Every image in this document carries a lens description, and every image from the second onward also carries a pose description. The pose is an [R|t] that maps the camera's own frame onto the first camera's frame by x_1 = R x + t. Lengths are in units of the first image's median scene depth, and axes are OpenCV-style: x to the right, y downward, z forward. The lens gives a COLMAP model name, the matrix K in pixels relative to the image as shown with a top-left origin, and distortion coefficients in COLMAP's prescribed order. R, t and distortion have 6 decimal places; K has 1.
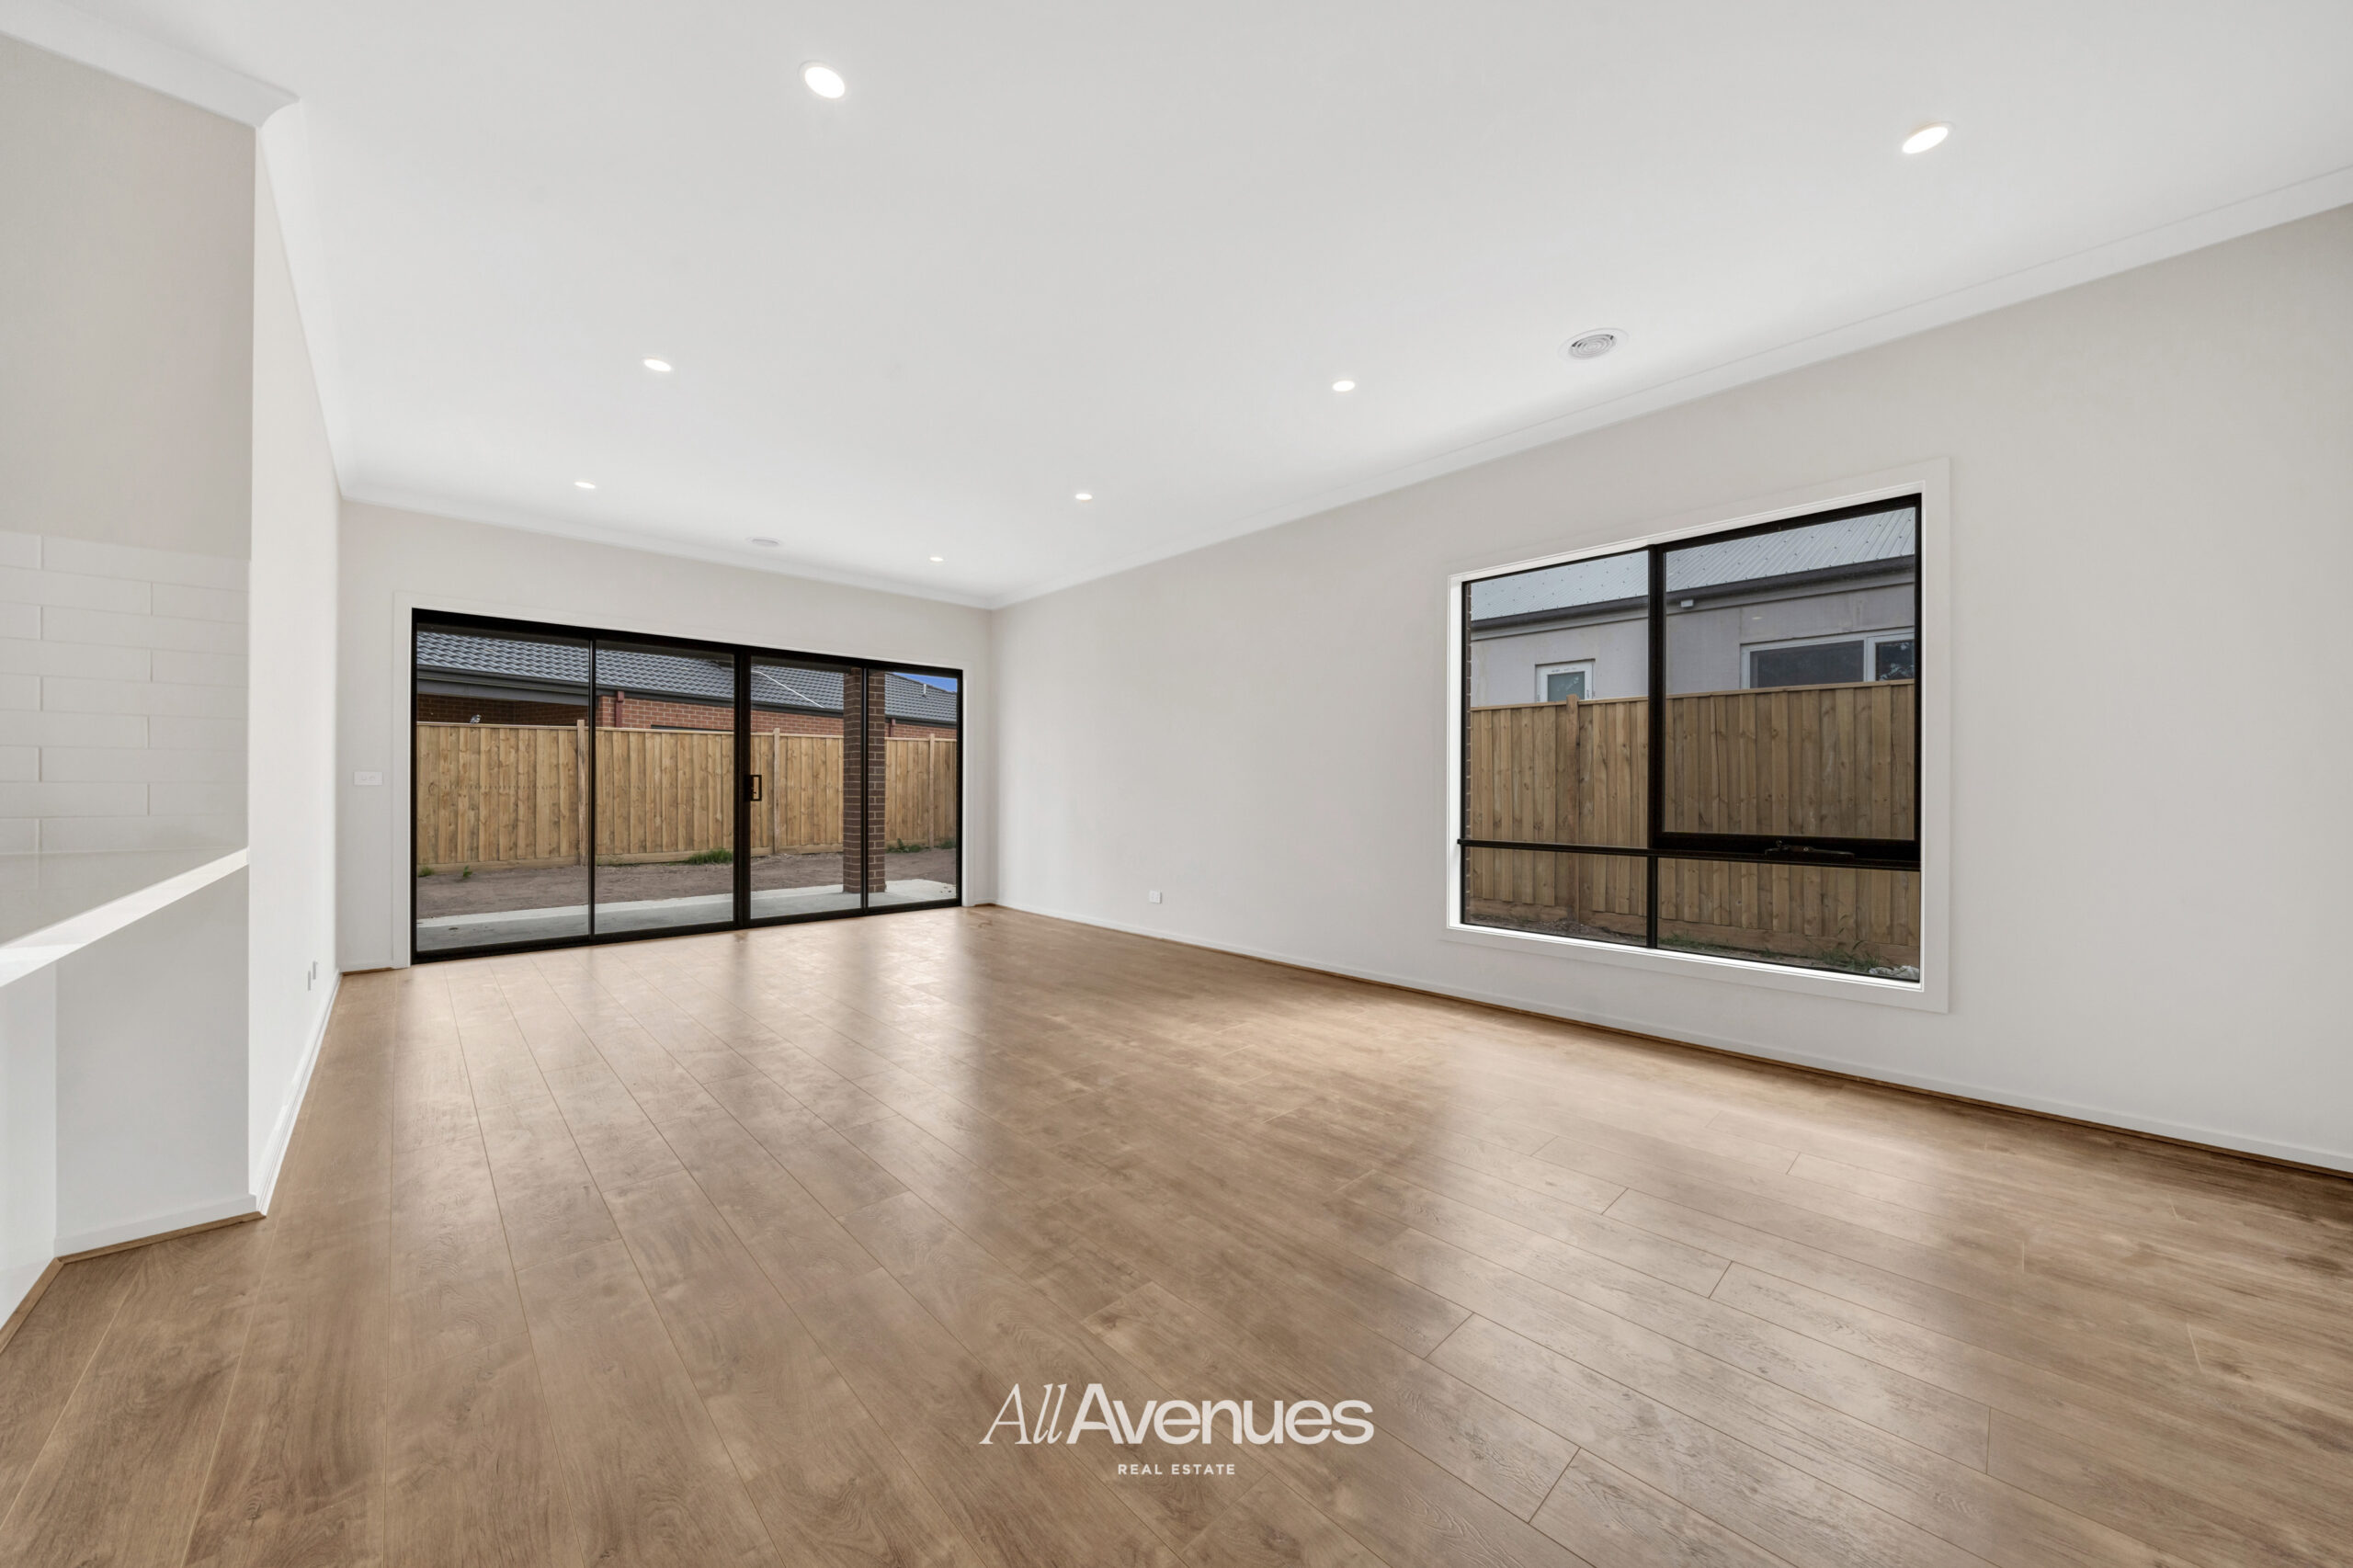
lens RADIAL K [[819.7, 0, 1184.8], [0, 819.7, 782.8], [0, 0, 1]] dist [-0.012232, -0.000306]
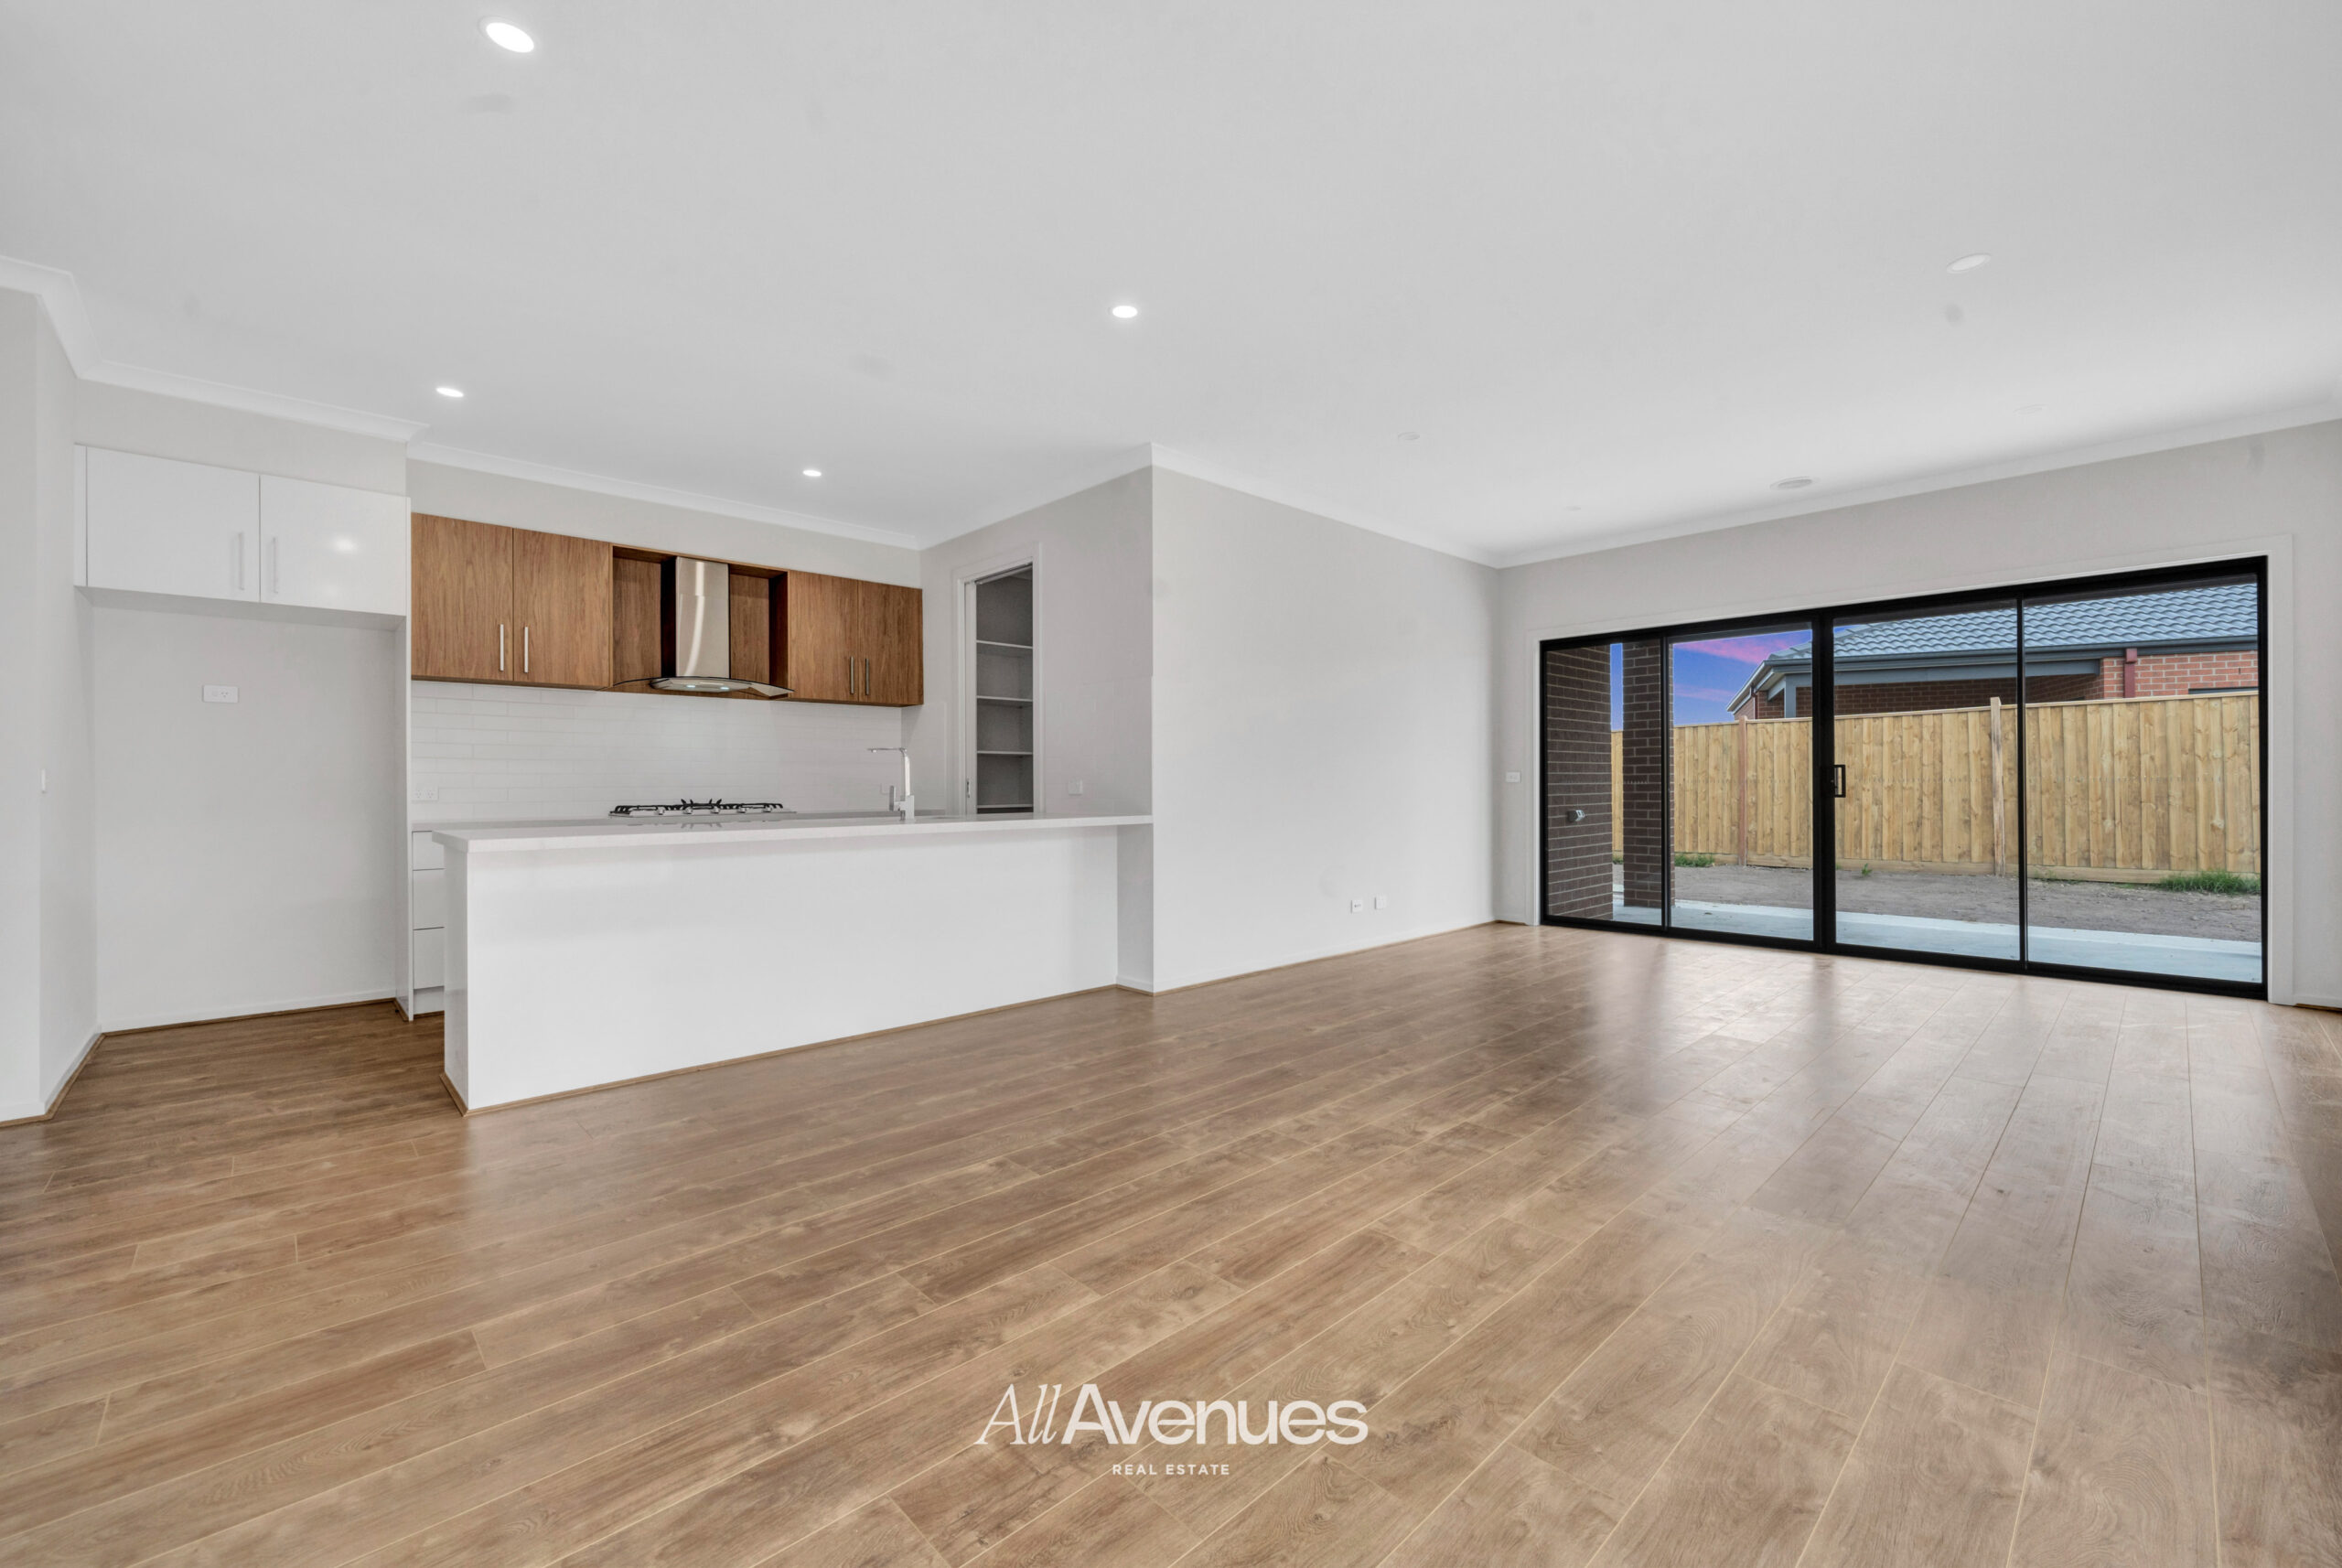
lens RADIAL K [[954.8, 0, 1184.9], [0, 954.8, 785.7], [0, 0, 1]] dist [-0.004056, 0.000014]
pose [[0.002492, 0.000227, -0.999997, 0.230548], [0.012978, 0.999916, 0.000259, 0.000571], [0.999913, -0.012979, 0.002489, 0.195039]]
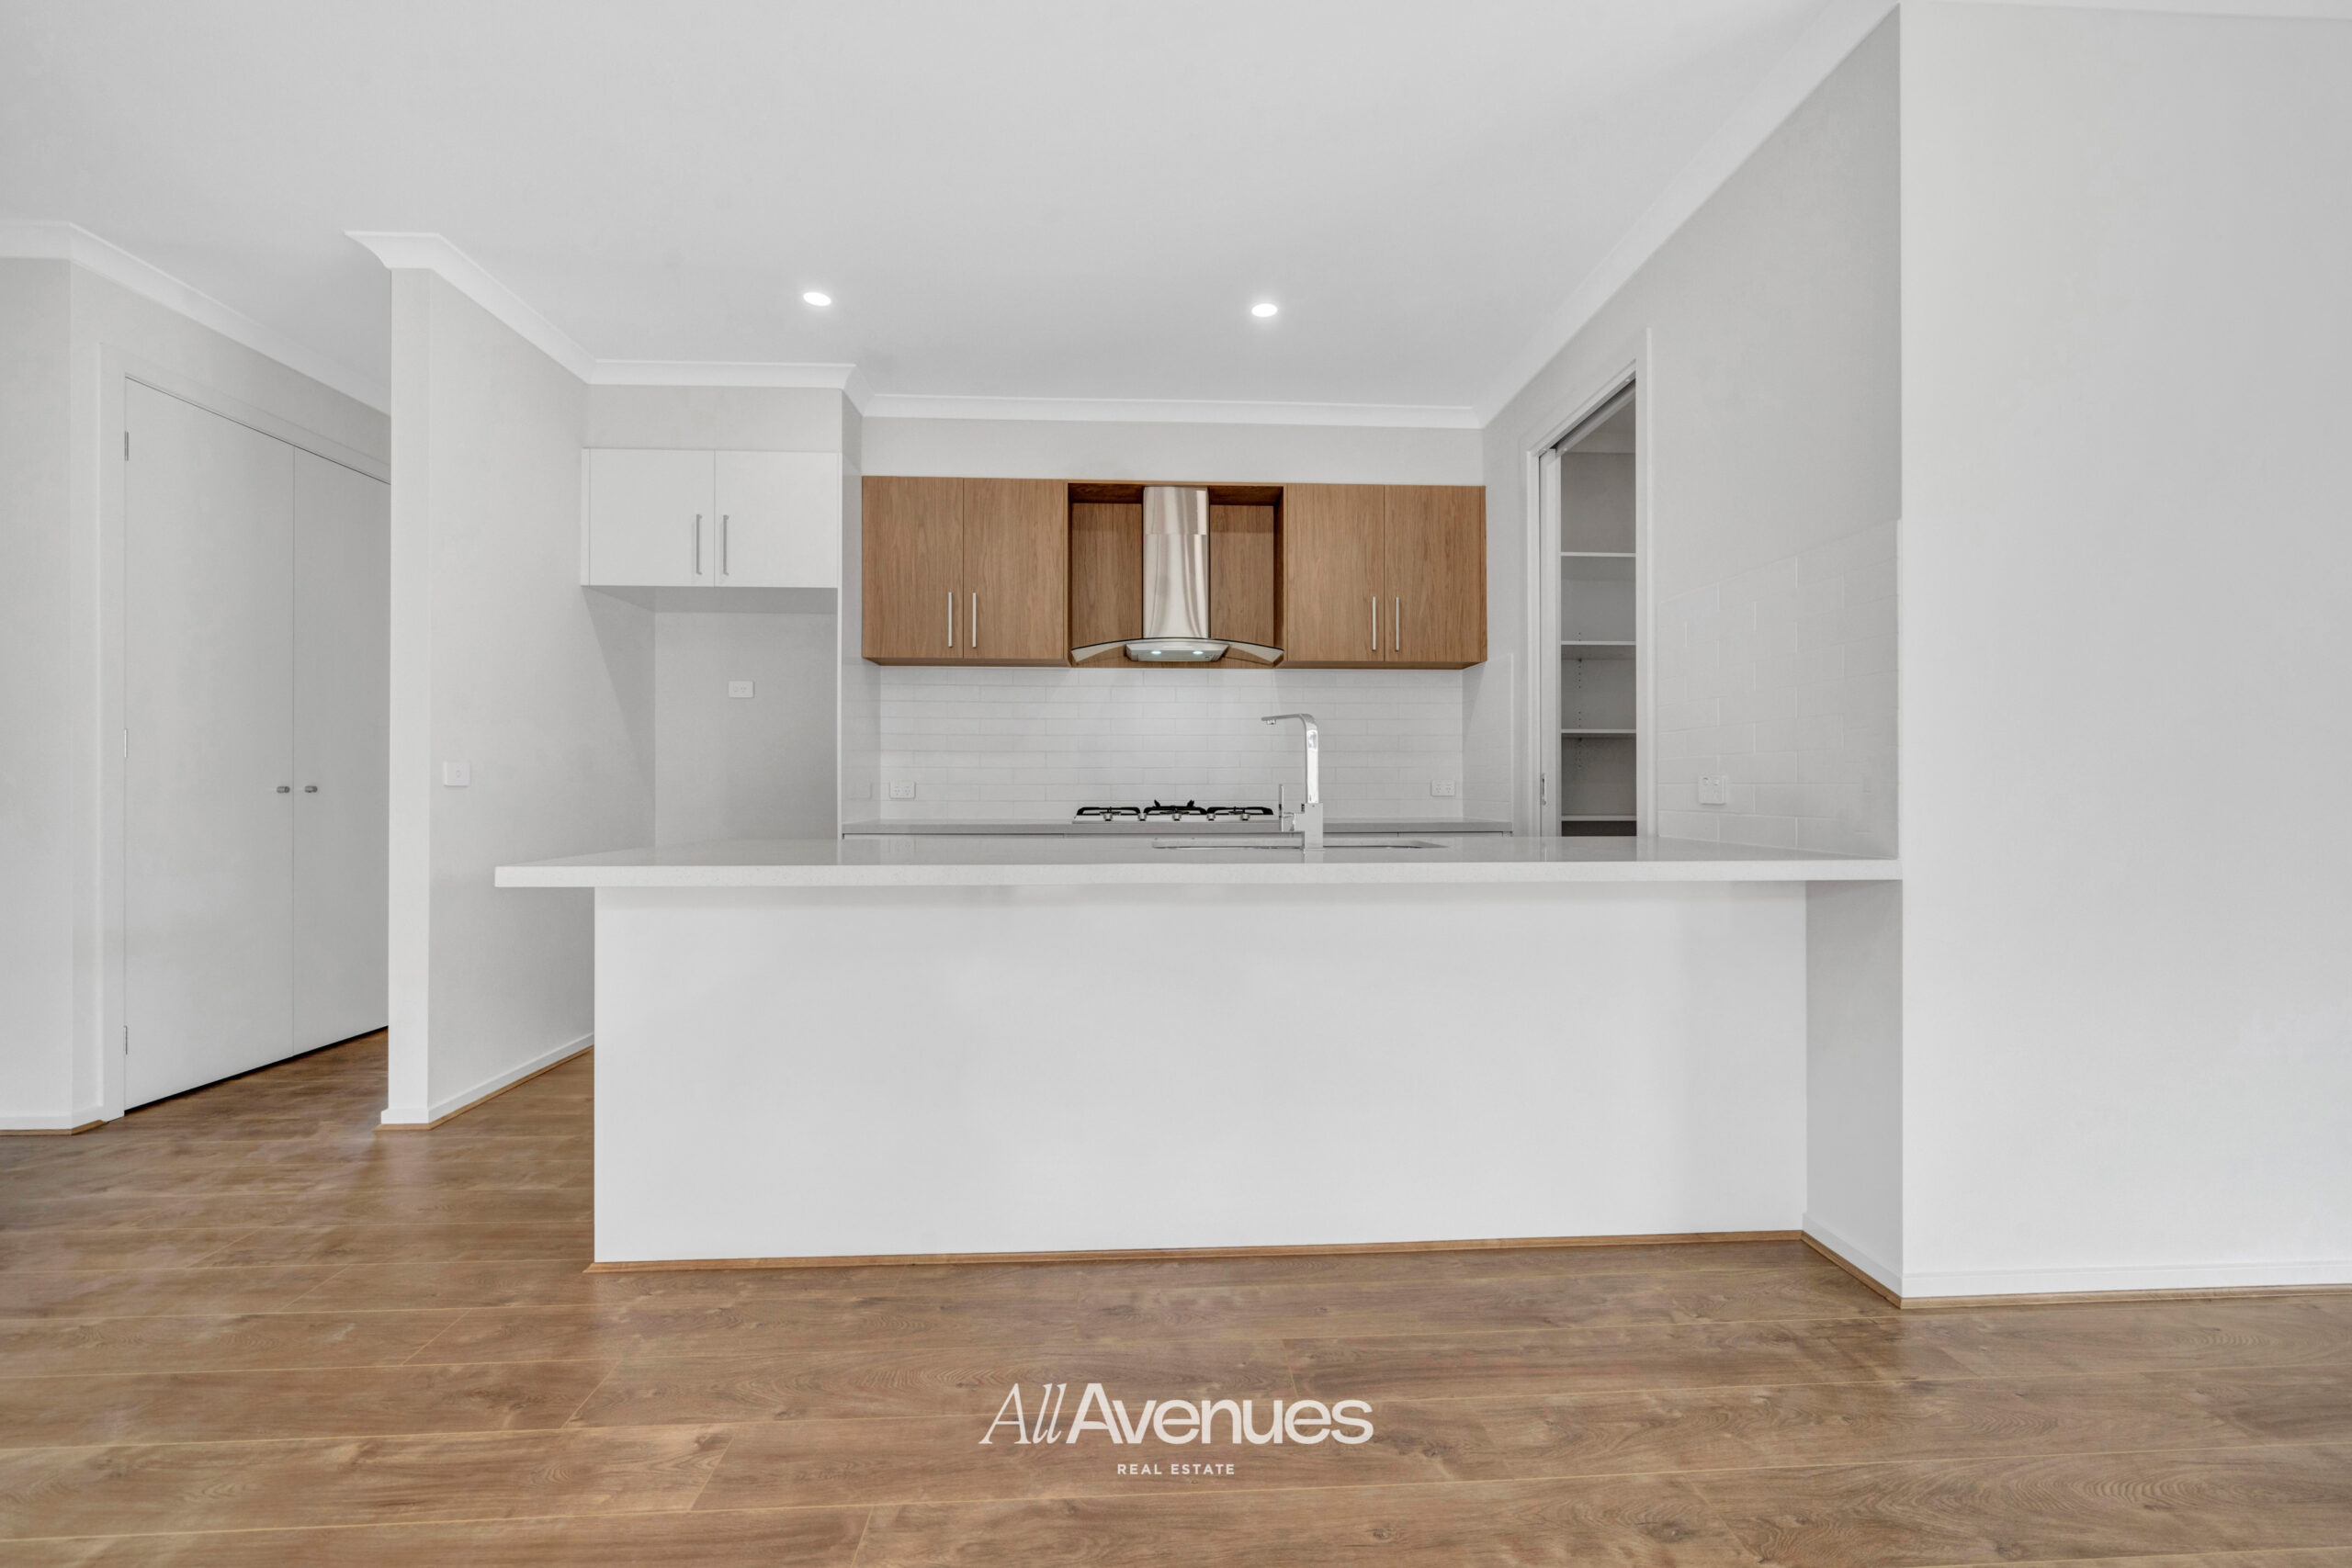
lens RADIAL K [[958.8, 0, 1184.5], [0, 958.8, 781.4], [0, 0, 1]] dist [-0.004056, 0.000014]
pose [[-0.652245, -0.004746, -0.757993, 0.015142], [0.005129, 0.999930, -0.010674, 0.000883], [0.757991, -0.010850, -0.652175, 0.196398]]
